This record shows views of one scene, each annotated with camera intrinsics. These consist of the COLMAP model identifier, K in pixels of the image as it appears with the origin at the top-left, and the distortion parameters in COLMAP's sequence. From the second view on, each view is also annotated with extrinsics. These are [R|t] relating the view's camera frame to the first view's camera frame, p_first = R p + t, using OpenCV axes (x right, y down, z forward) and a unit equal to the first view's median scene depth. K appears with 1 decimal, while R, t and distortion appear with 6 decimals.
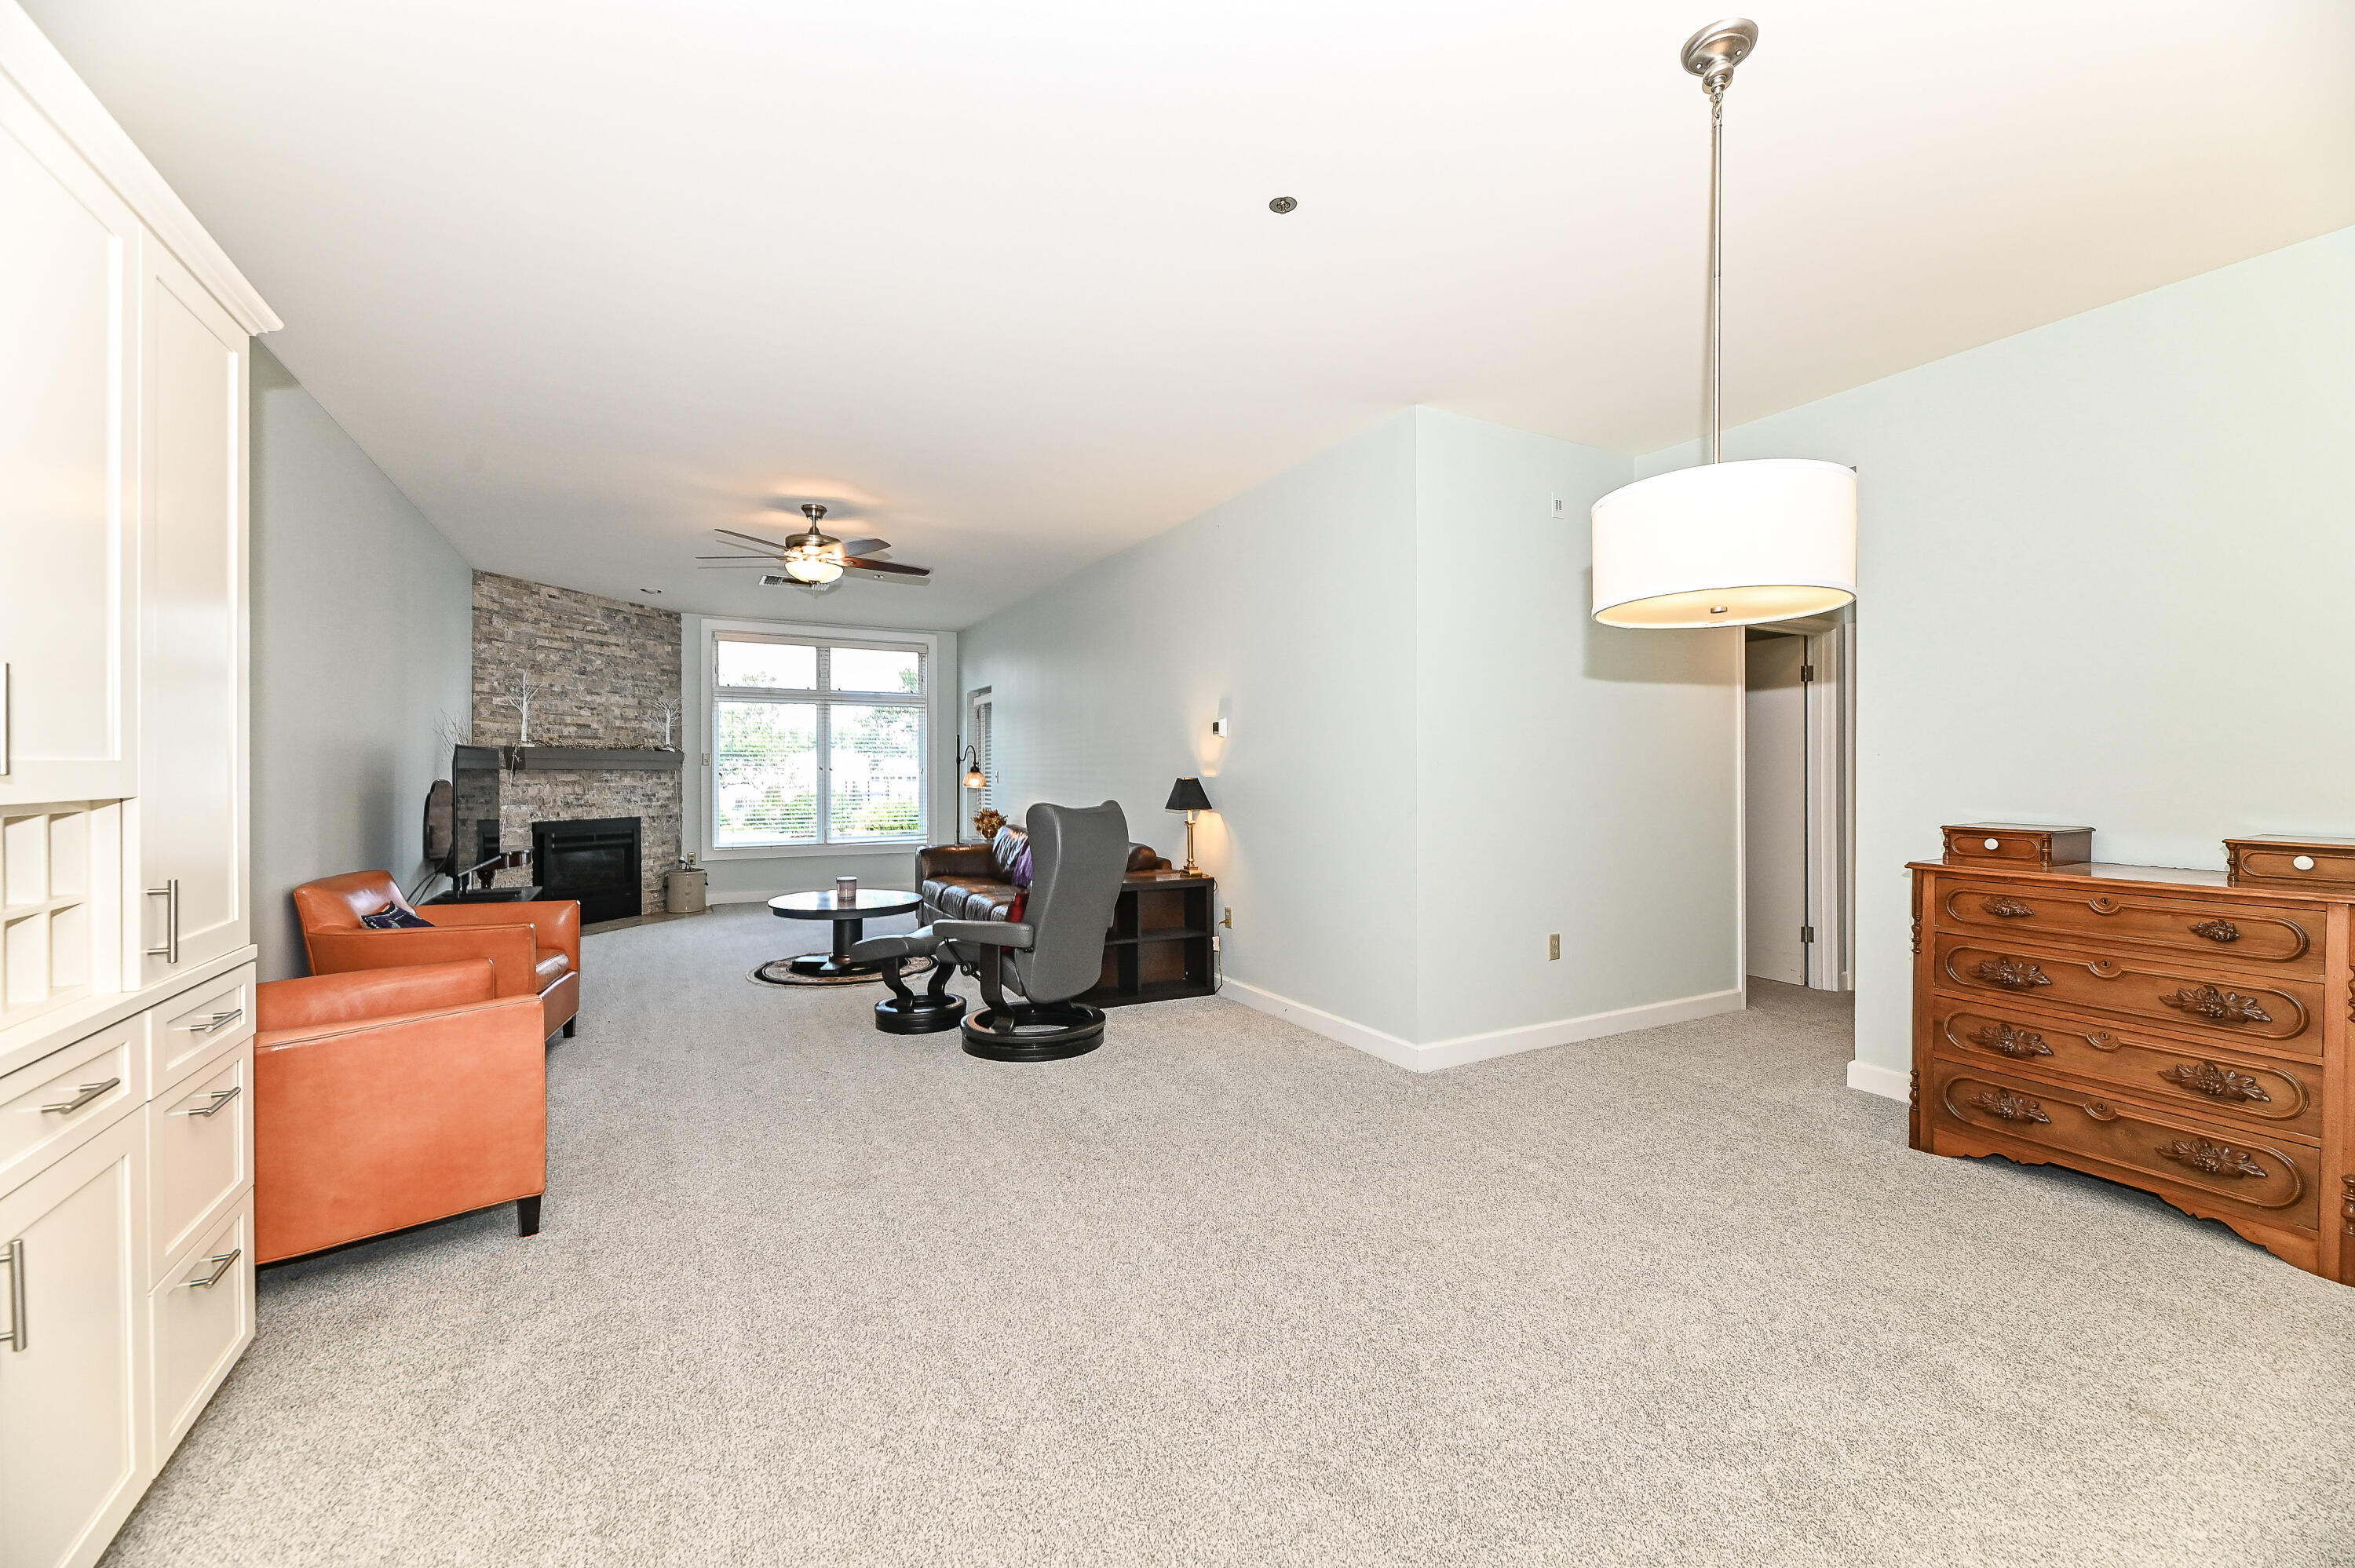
lens RADIAL K [[964.9, 0, 1177.5], [0, 964.9, 784.0], [0, 0, 1]] dist [-0.000798, -0.000005]
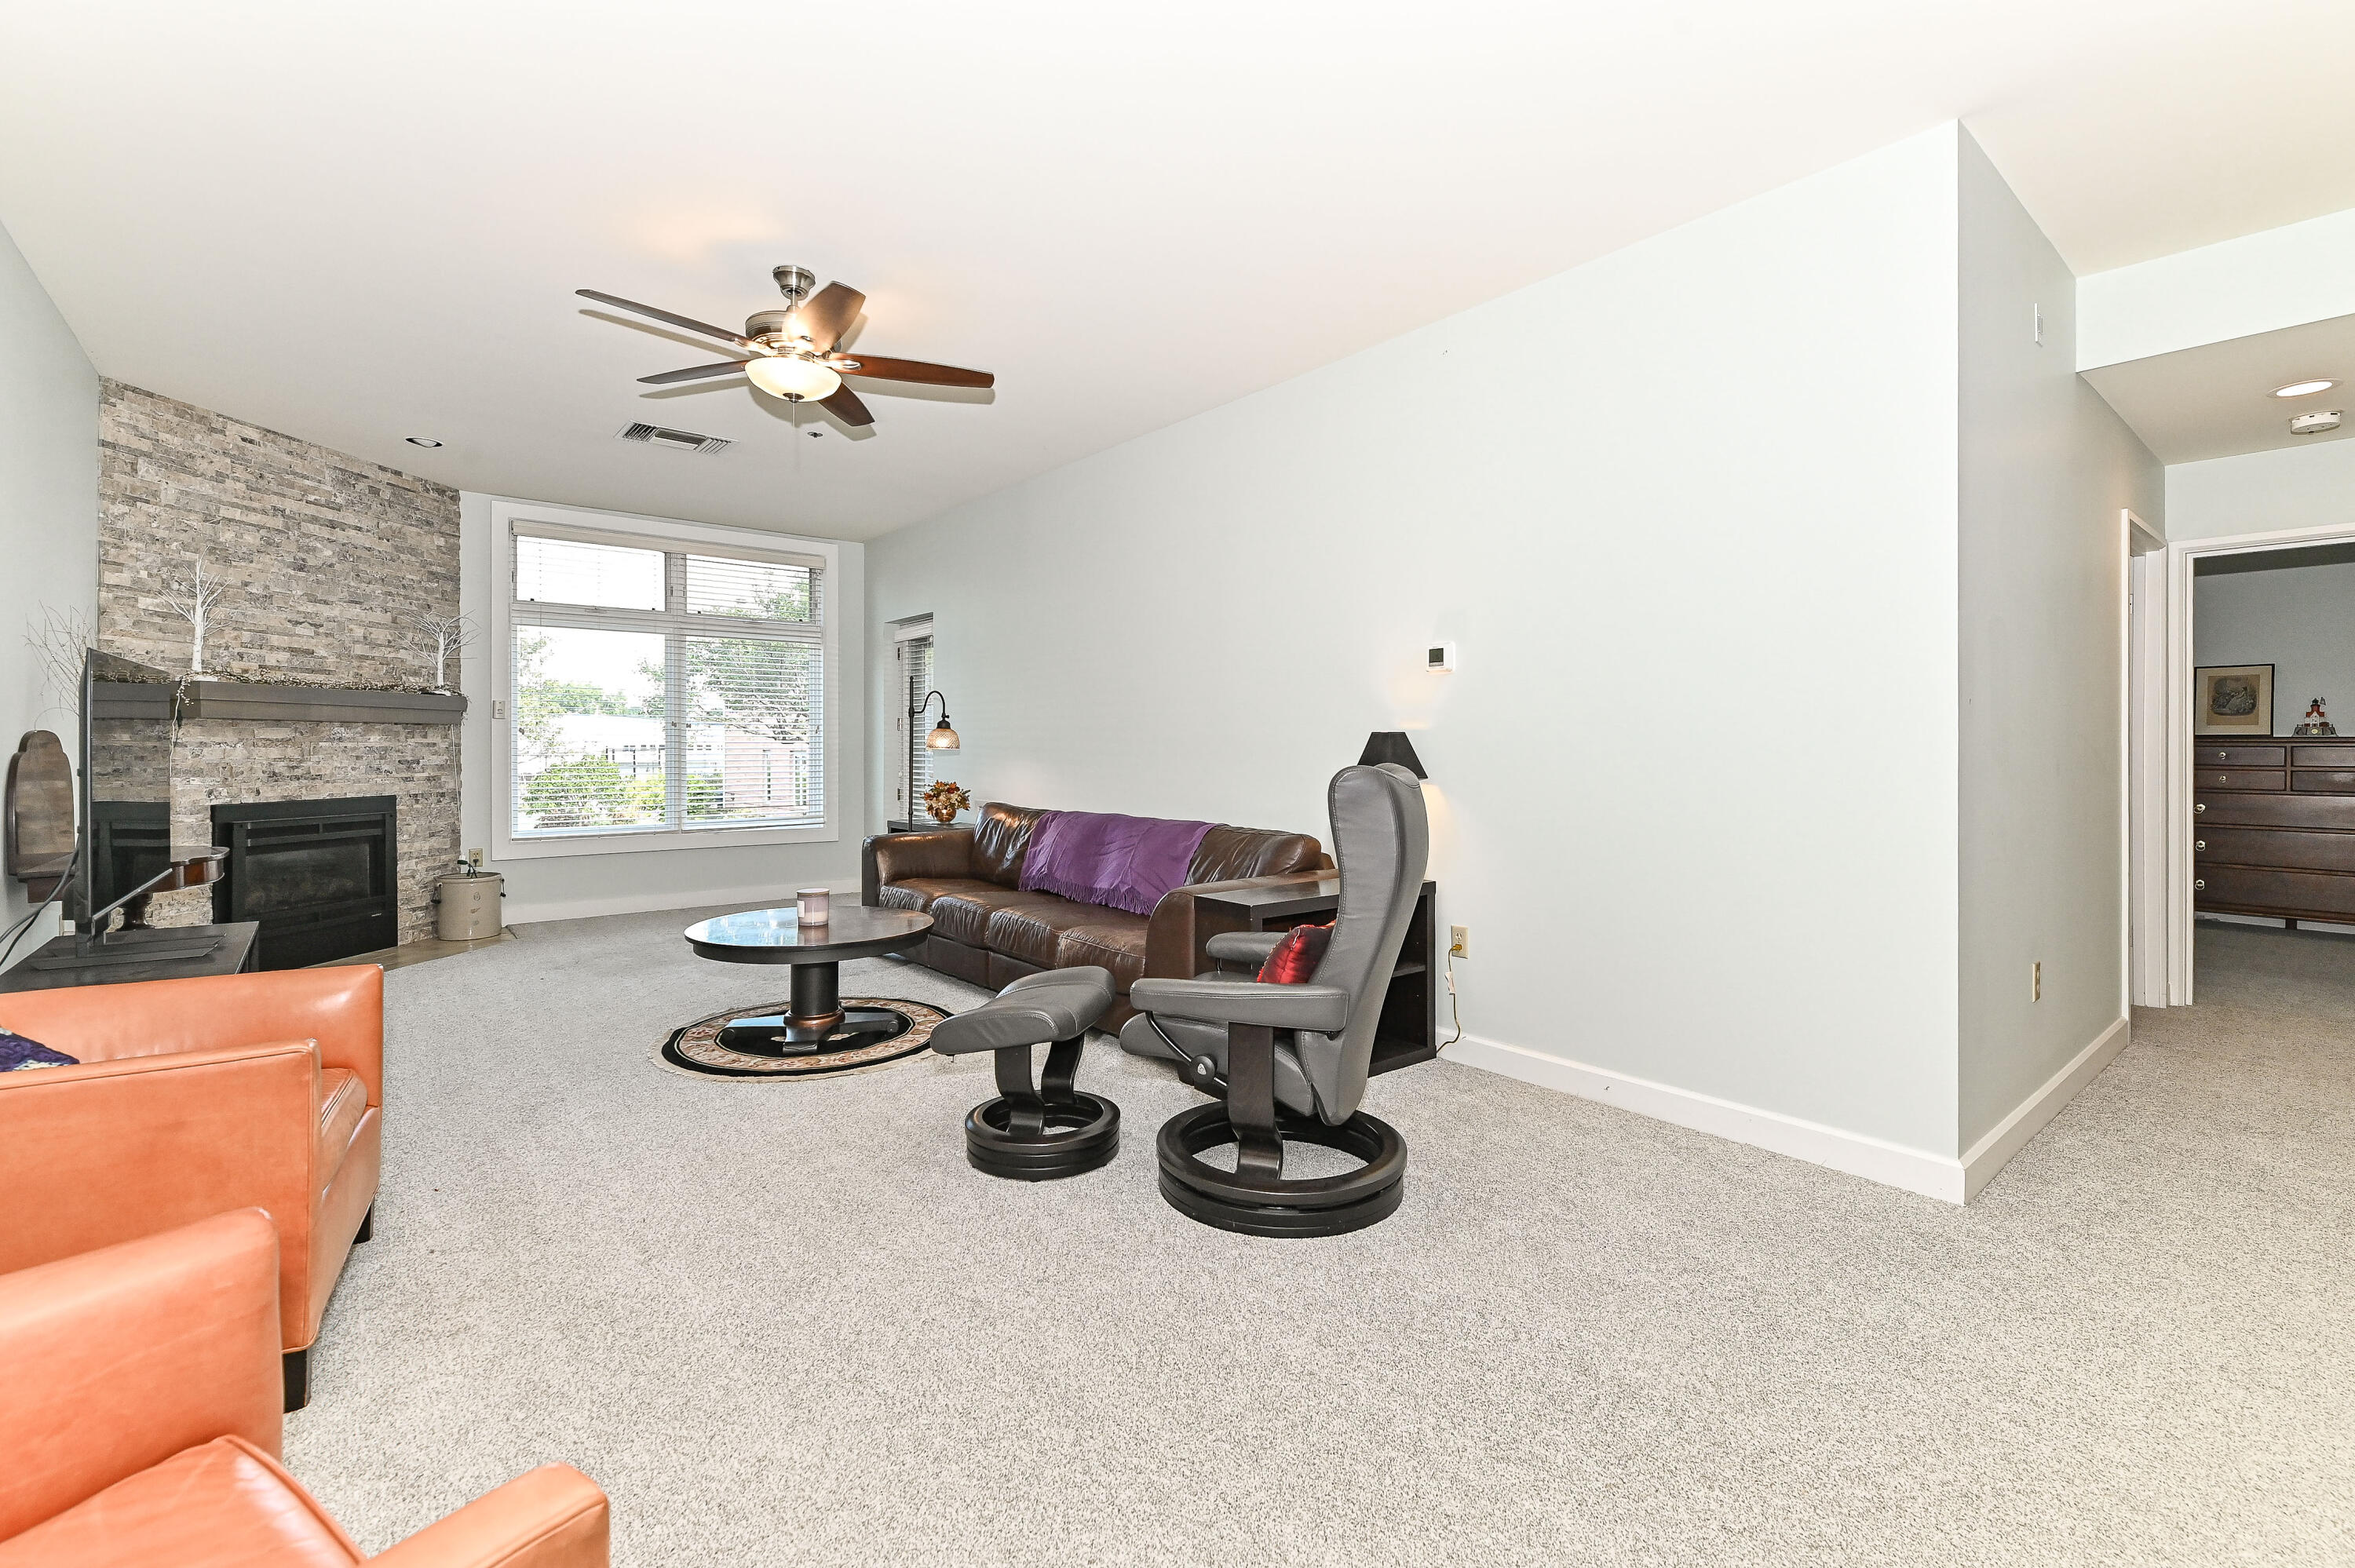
lens RADIAL K [[1034.7, 0, 1182.4], [0, 1034.7, 754.5], [0, 0, 1]] dist [0.000592, -0.000403]
pose [[0.981087, 0.001343, 0.193564, -0.182991], [-0.001269, 0.999999, -0.000505, 0.006732], [-0.193564, 0.000250, 0.981088, 0.225957]]
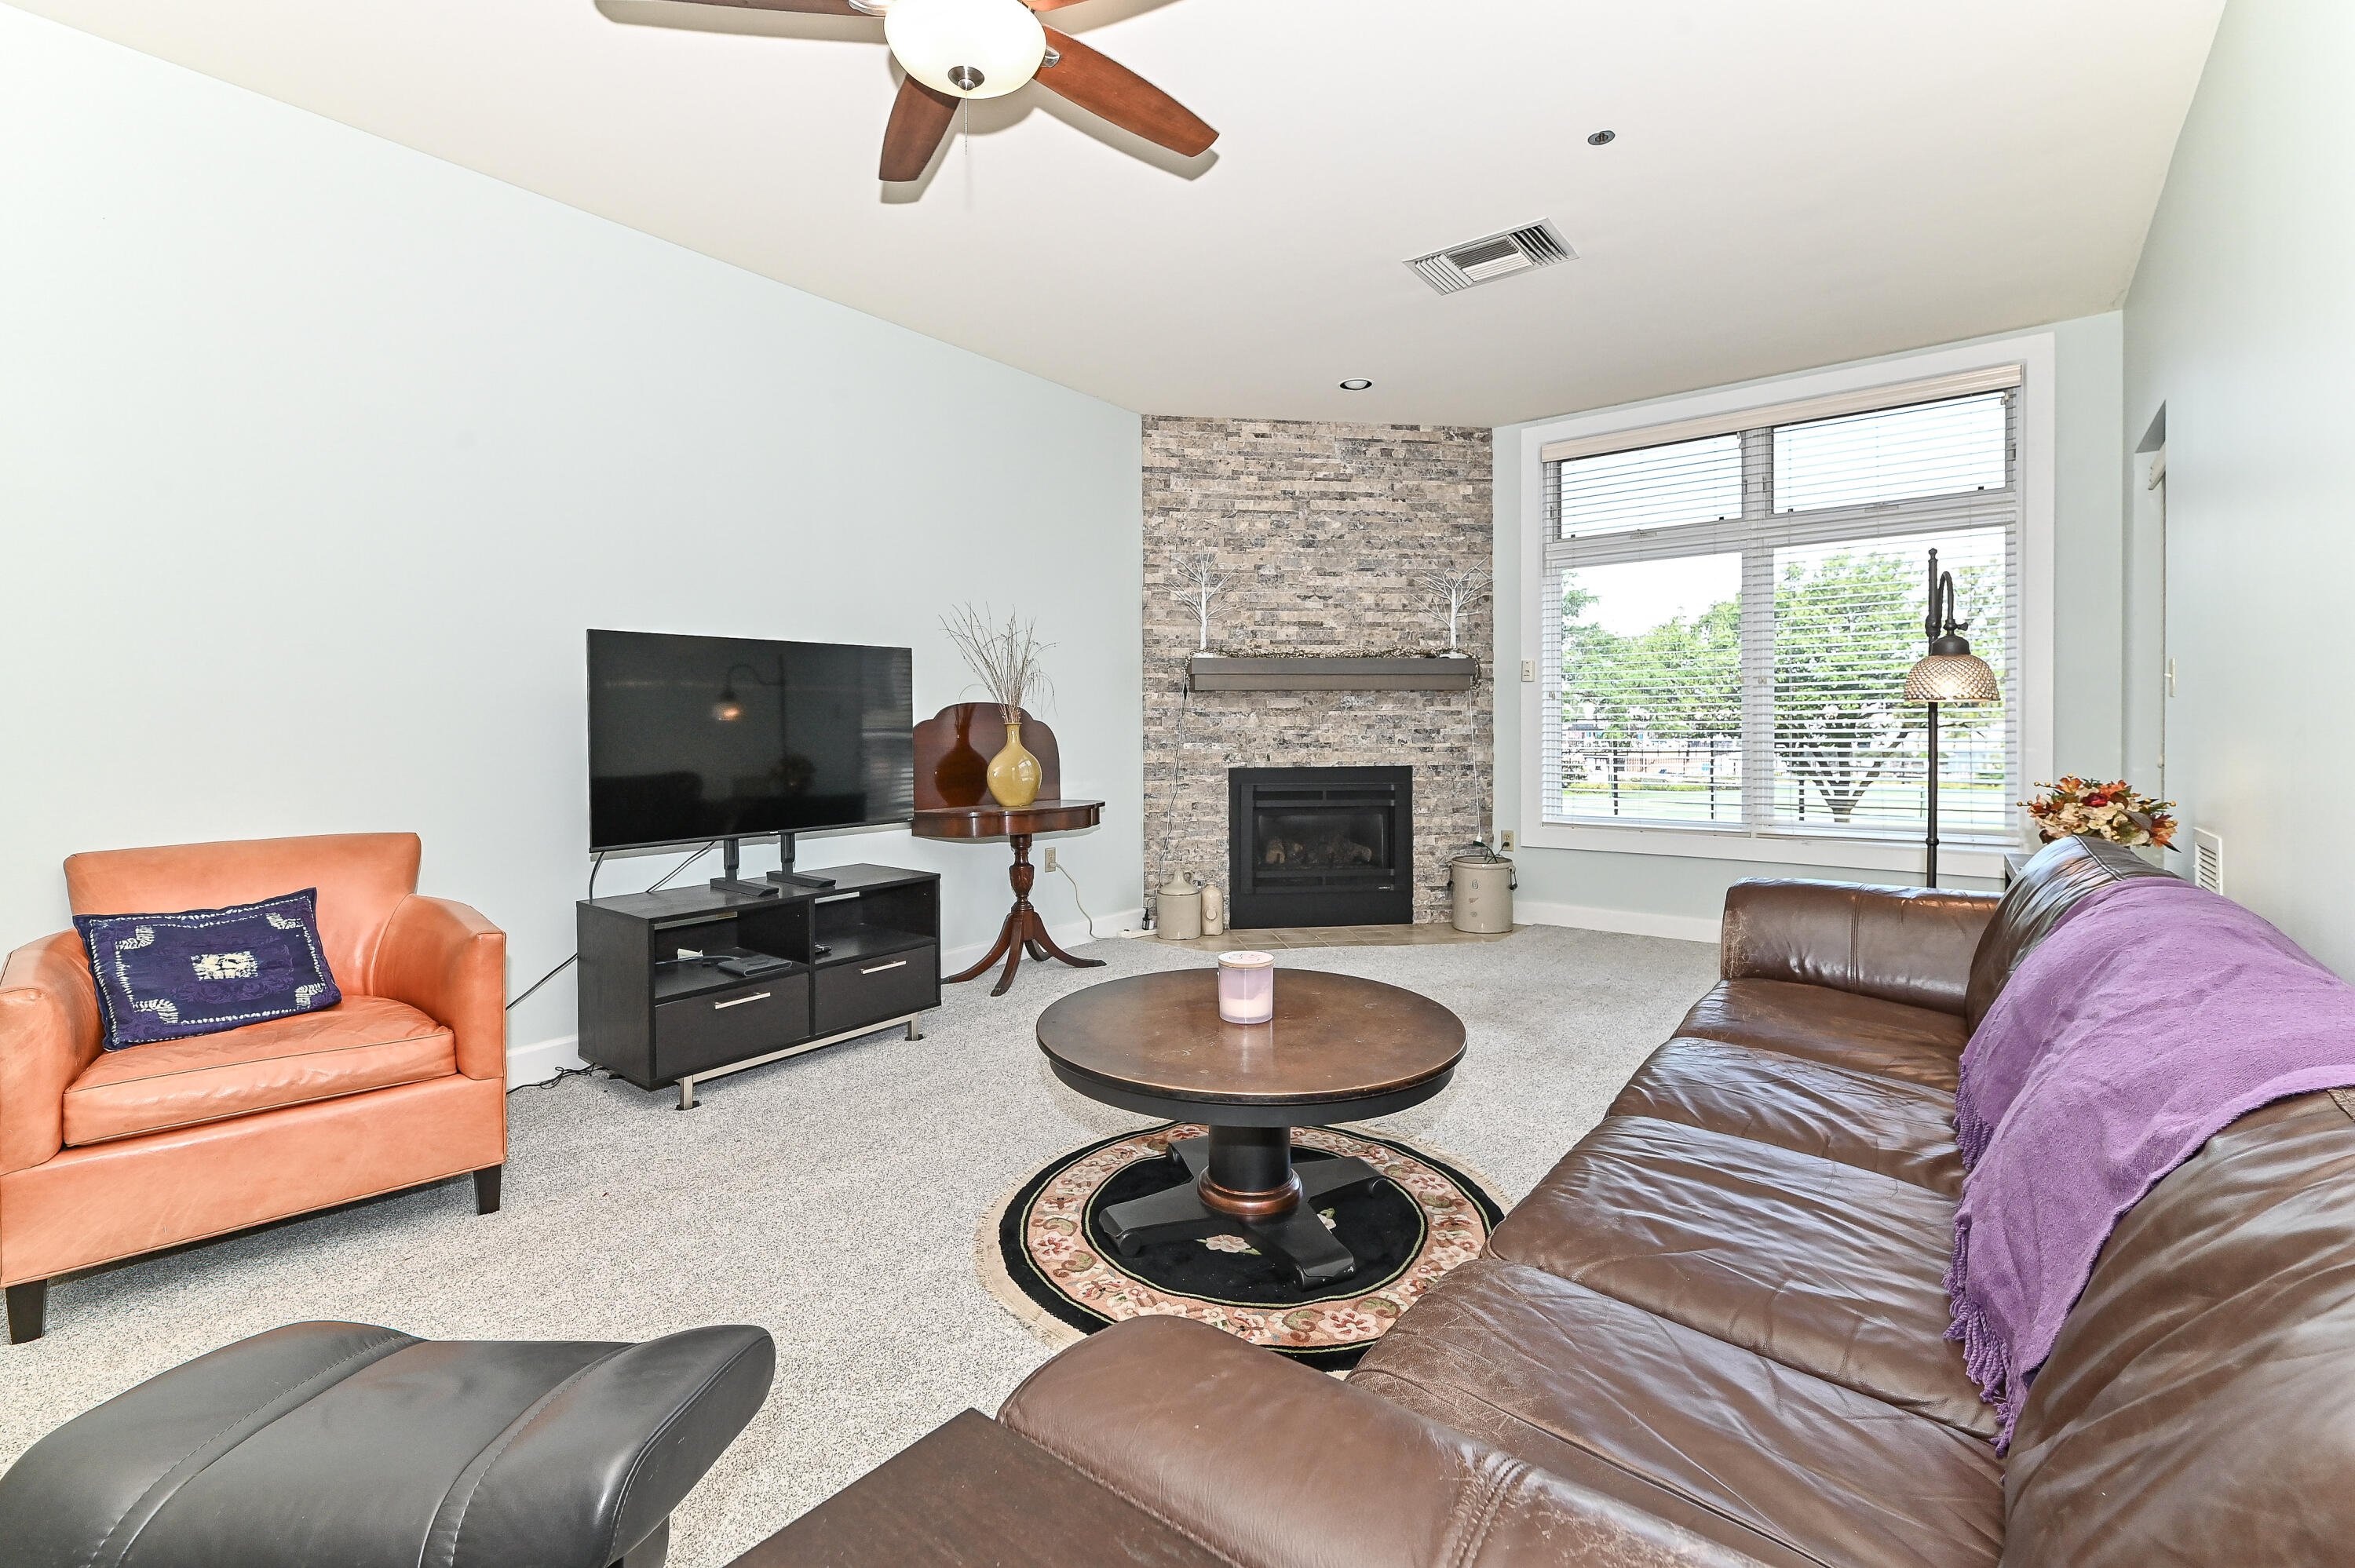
lens RADIAL K [[1025.9, 0, 1175.4], [0, 1025.9, 736.4], [0, 0, 1]] dist [0.000043, -0.000025]
pose [[0.404006, 0.005404, -0.914740, -0.012486], [-0.001542, 0.999985, 0.005226, 0.012711], [0.914755, -0.000701, 0.404009, 0.637728]]
